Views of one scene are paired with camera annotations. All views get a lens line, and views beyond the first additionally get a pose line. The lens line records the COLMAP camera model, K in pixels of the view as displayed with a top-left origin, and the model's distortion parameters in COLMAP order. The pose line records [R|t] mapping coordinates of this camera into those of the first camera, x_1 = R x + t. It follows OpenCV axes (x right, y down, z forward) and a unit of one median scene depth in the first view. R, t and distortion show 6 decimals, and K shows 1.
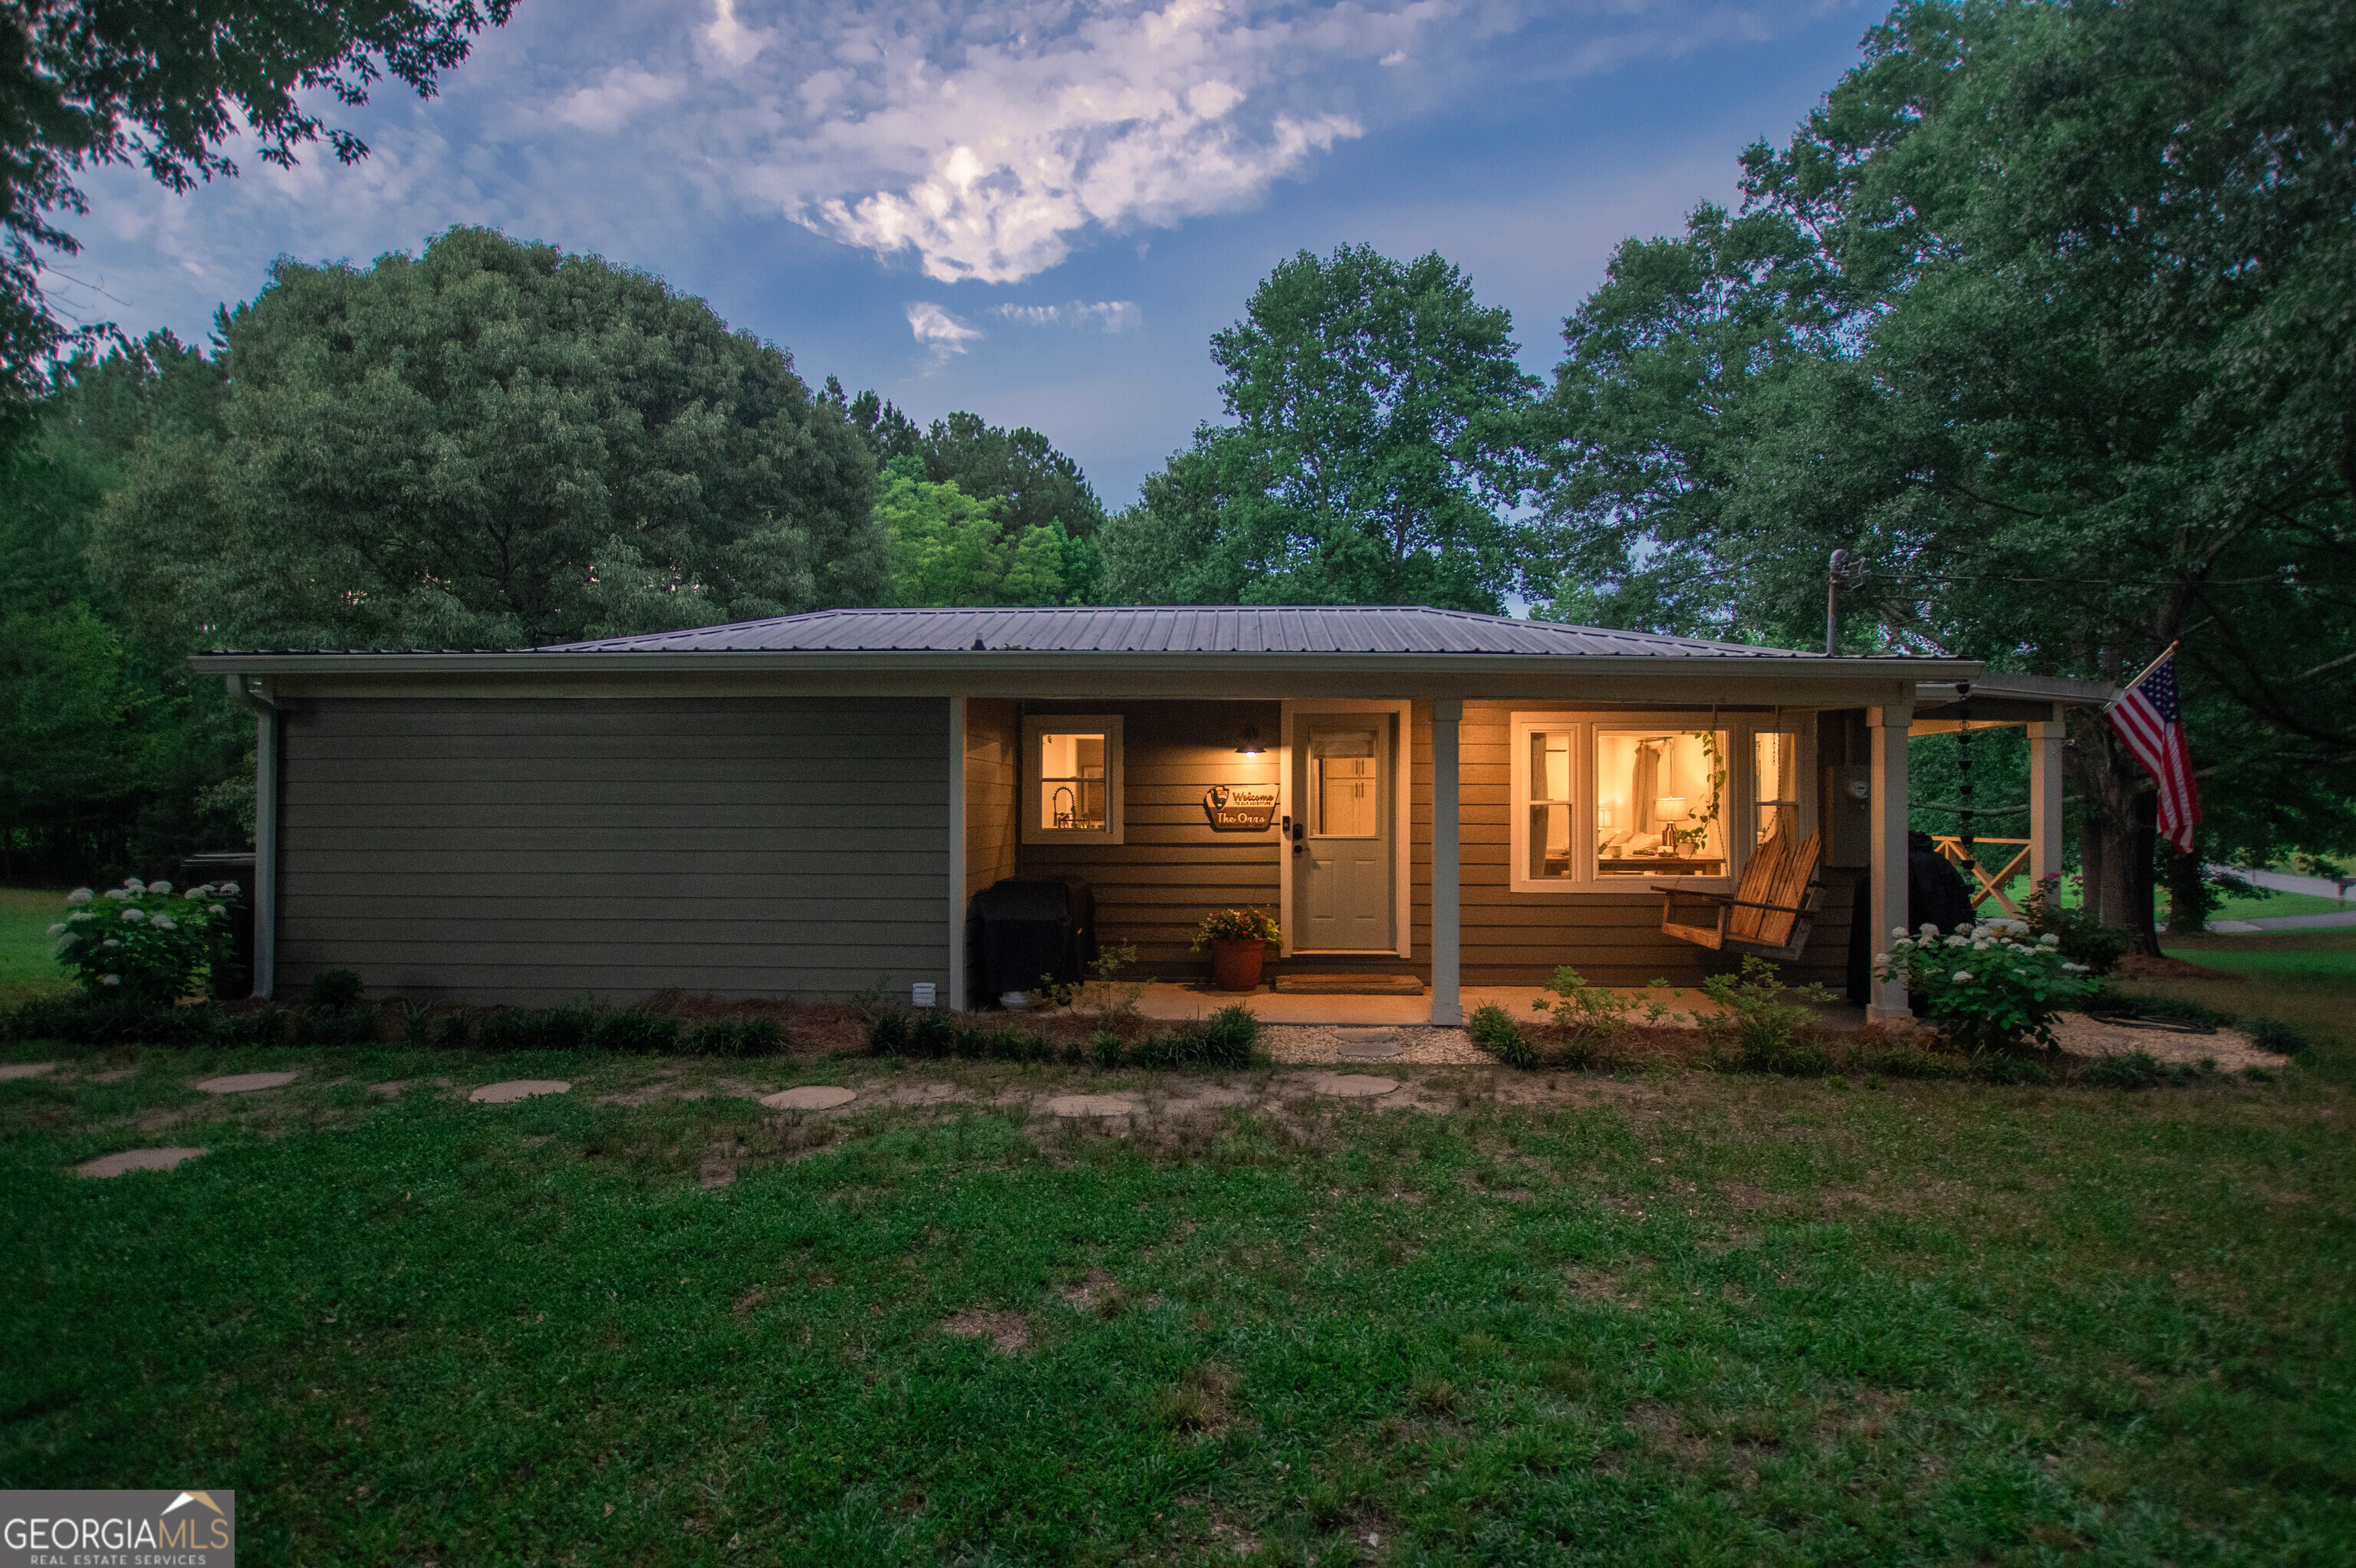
lens RADIAL K [[1145.8, 0, 1189.0], [0, 1145.8, 787.6], [0, 0, 1]] dist [-0.025115, 0.001513]
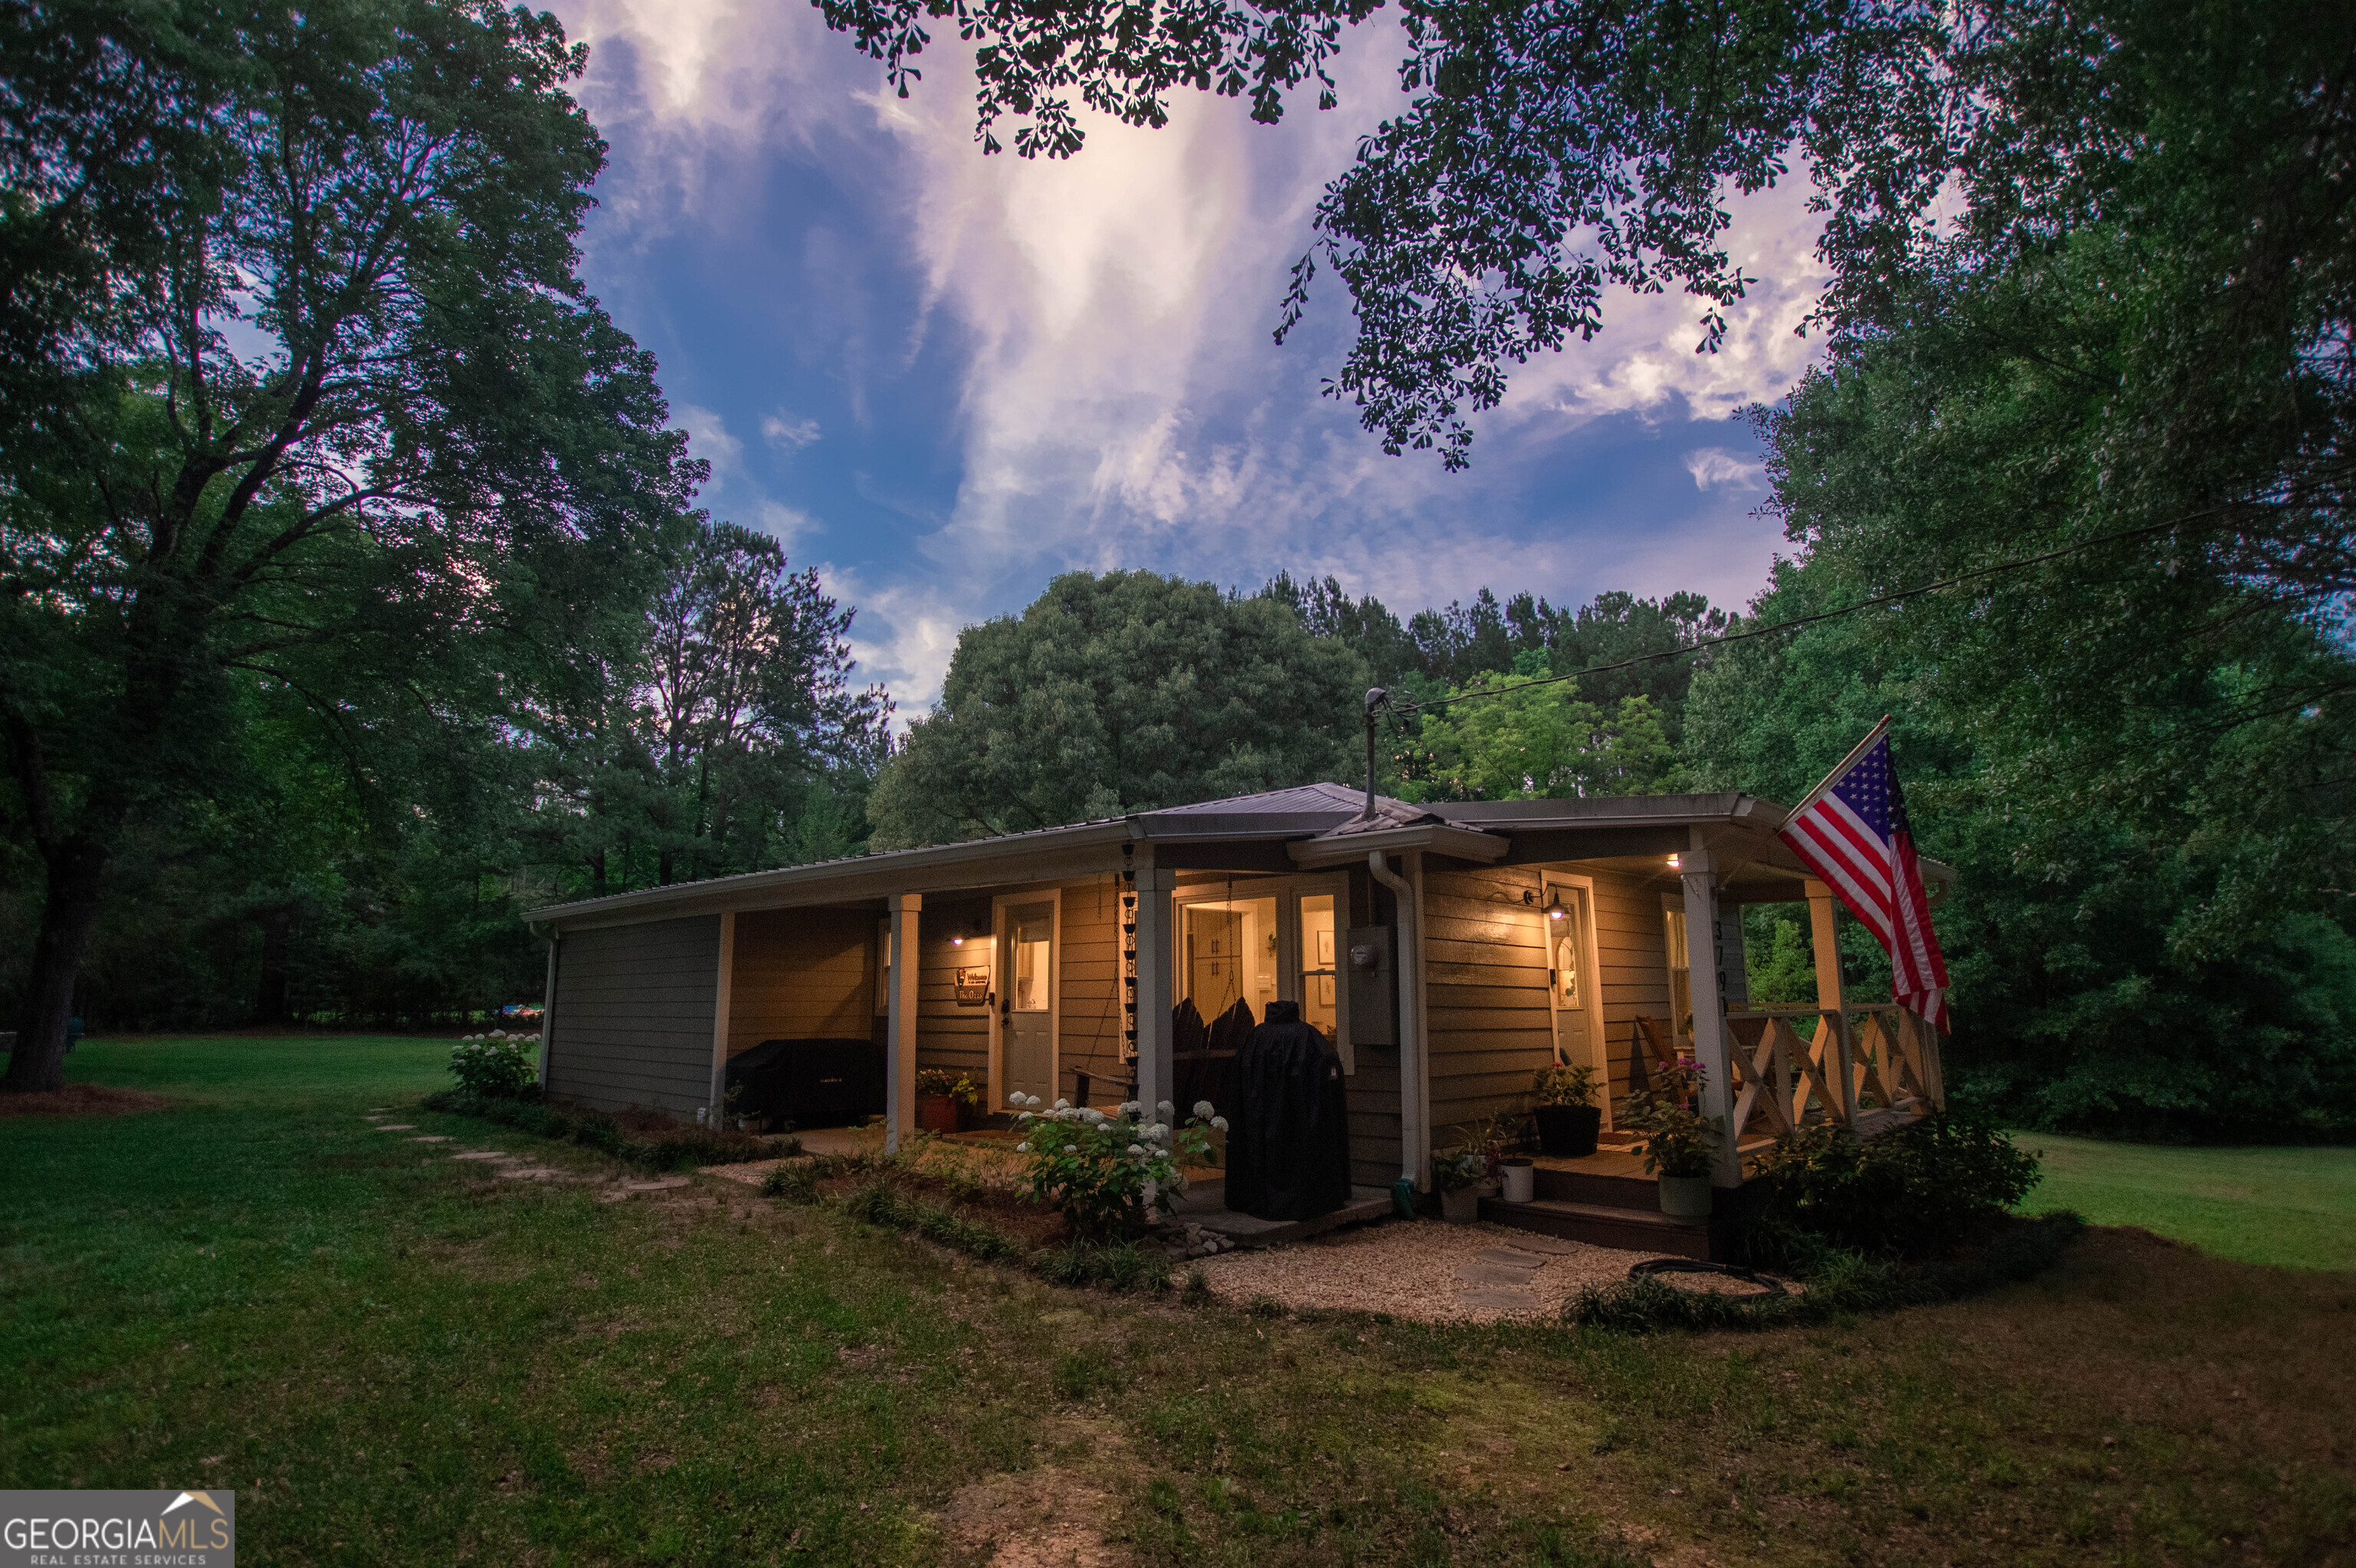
lens RADIAL K [[1145.8, 0, 1189.0], [0, 1145.8, 787.6], [0, 0, 1]] dist [-0.025115, 0.001513]
pose [[0.750256, -0.126876, -0.648860, 0.402806], [0.019788, 0.985283, -0.169779, 0.007990], [0.660852, 0.114538, 0.741725, 0.088857]]
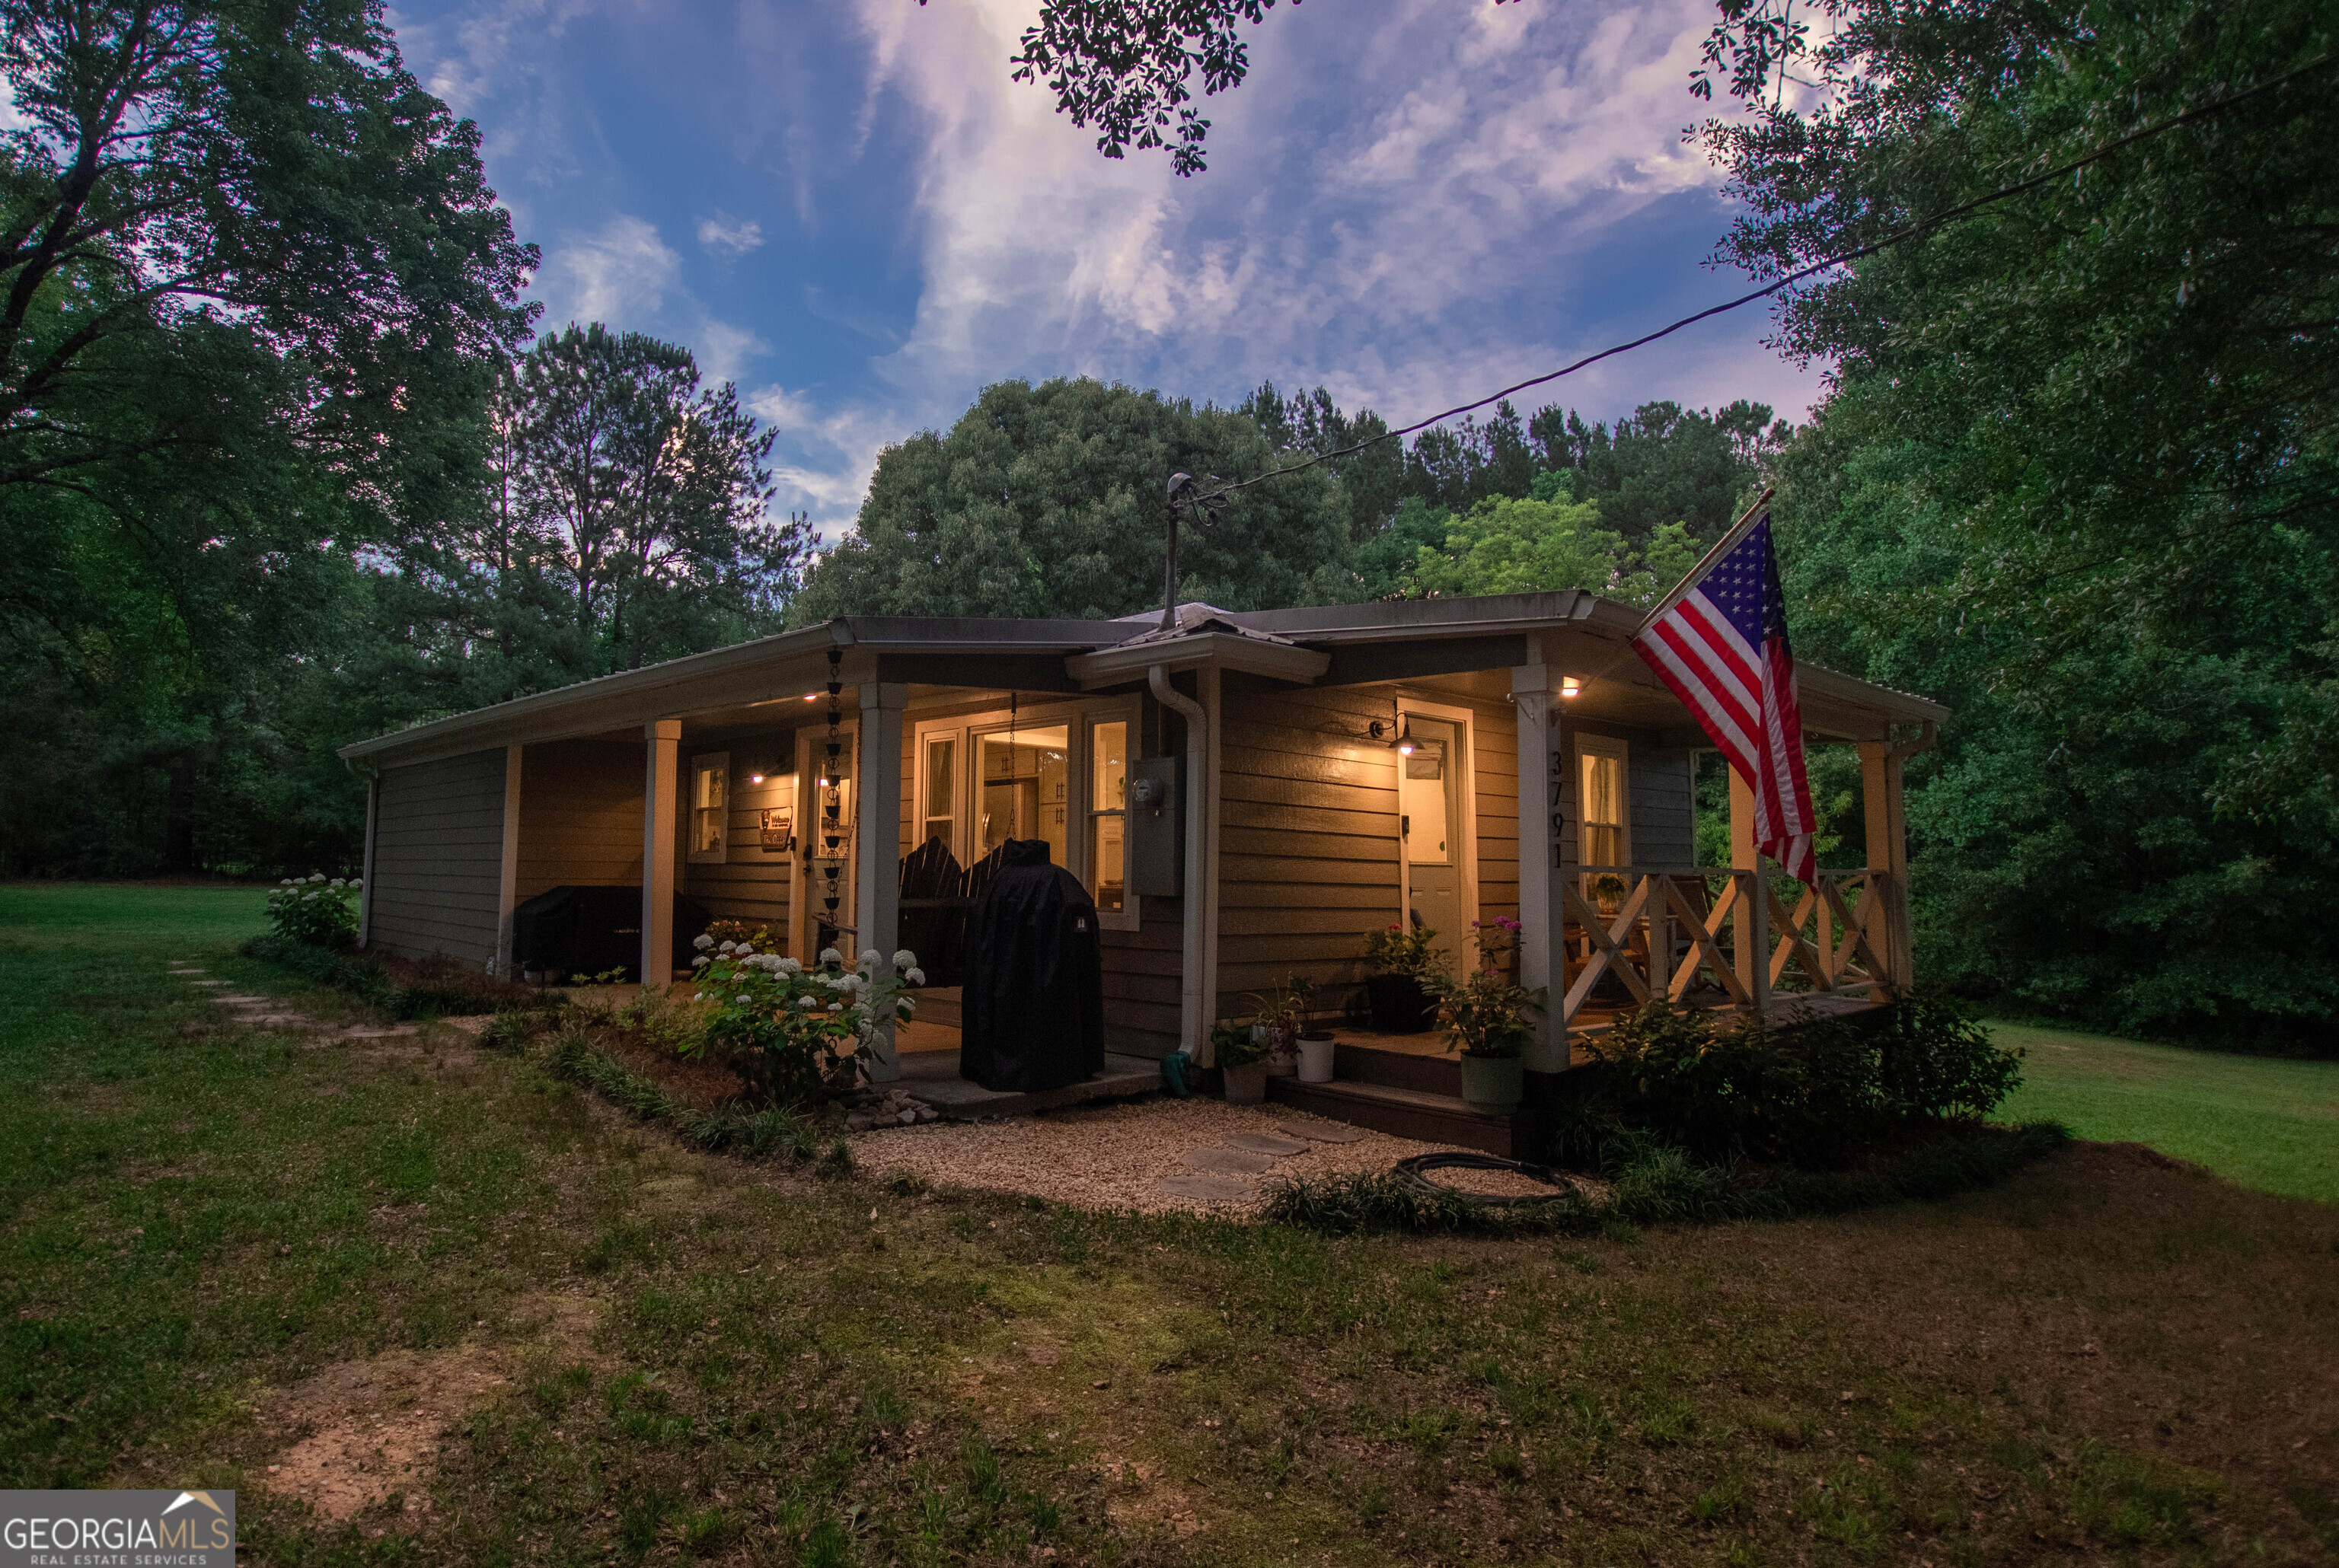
lens RADIAL K [[1270.6, 0, 1072.5], [0, 1270.6, 745.3], [0, 0, 1]] dist [-0.024242, 0.000876]
pose [[0.691057, -0.063342, -0.720019, 0.431039], [0.001697, 0.996292, -0.086017, 0.015988], [0.722798, 0.058221, 0.688603, 0.145618]]
